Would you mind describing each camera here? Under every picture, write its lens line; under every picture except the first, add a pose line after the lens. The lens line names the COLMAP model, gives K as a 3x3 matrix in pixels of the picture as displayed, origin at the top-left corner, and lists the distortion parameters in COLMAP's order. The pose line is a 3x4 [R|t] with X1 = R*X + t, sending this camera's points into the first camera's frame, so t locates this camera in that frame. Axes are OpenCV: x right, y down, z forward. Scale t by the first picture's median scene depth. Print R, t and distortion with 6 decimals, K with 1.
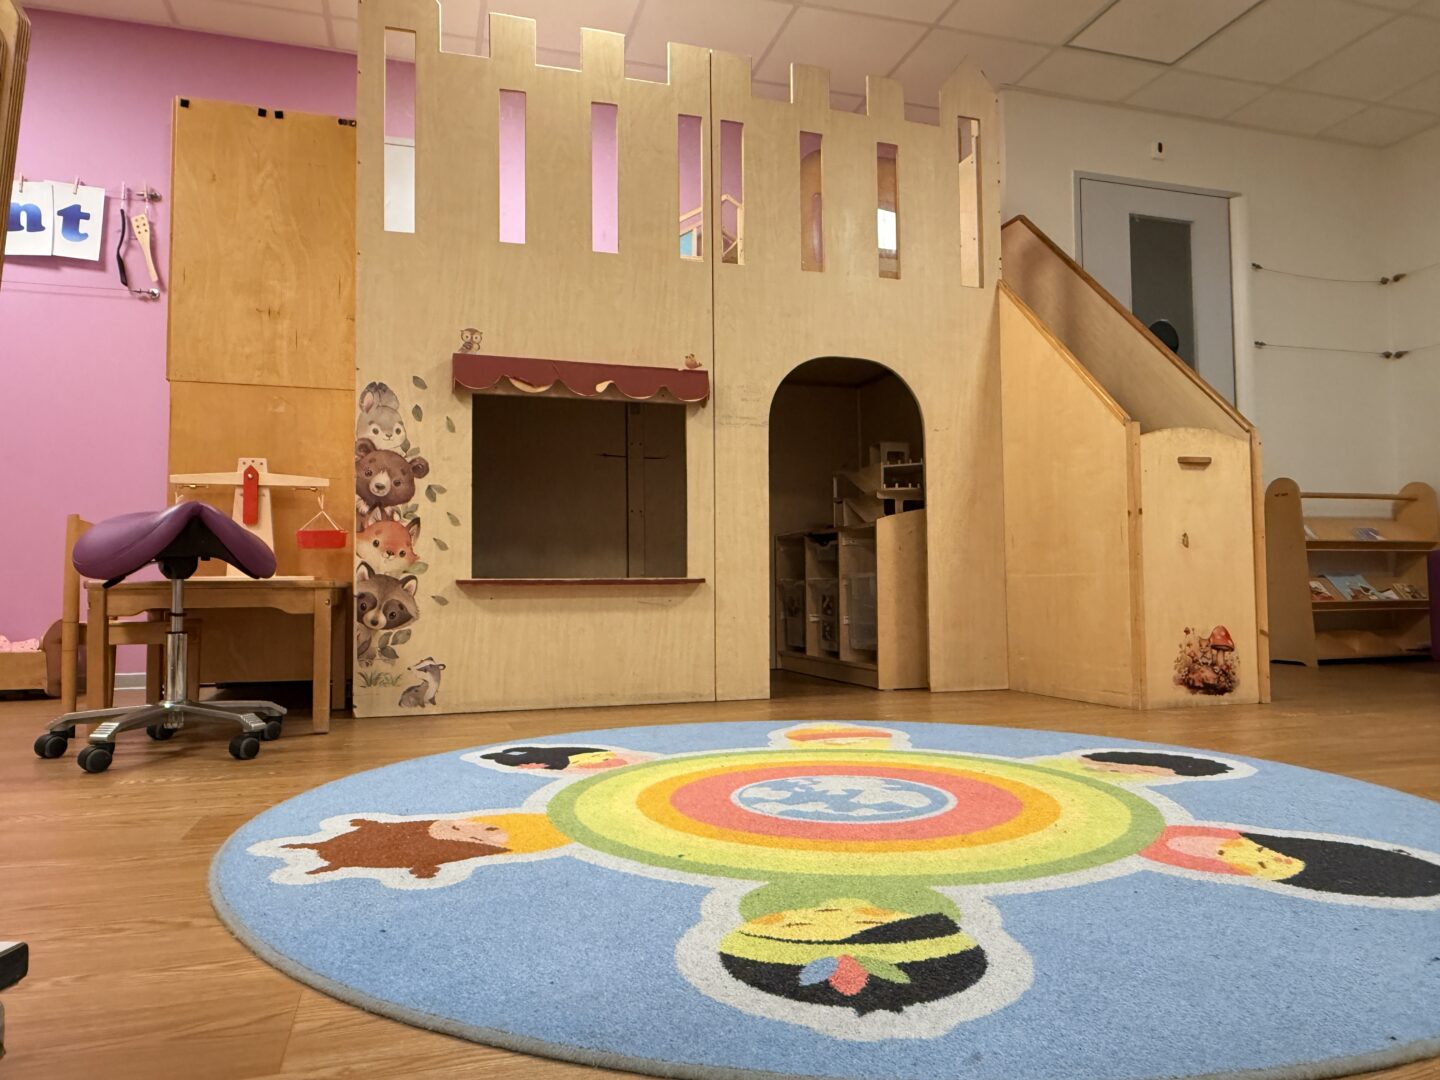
lens RADIAL K [[968.0, 0, 722.4], [0, 968.0, 582.5], [0, 0, 1]] dist [-0.000456, 0.000921]
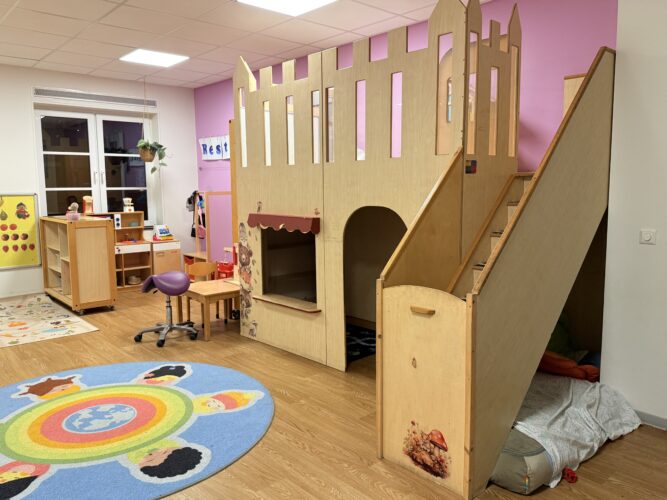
lens RADIAL K [[521.2, 0, 333.5], [0, 521.2, 250.0], [0, 0, 1]] dist [-0.009686, -0.011661]
pose [[0.416403, 0.115143, -0.901860, 1.113134], [0.016091, 0.990859, 0.133936, -0.317488], [0.909038, -0.070283, 0.410744, 0.587673]]
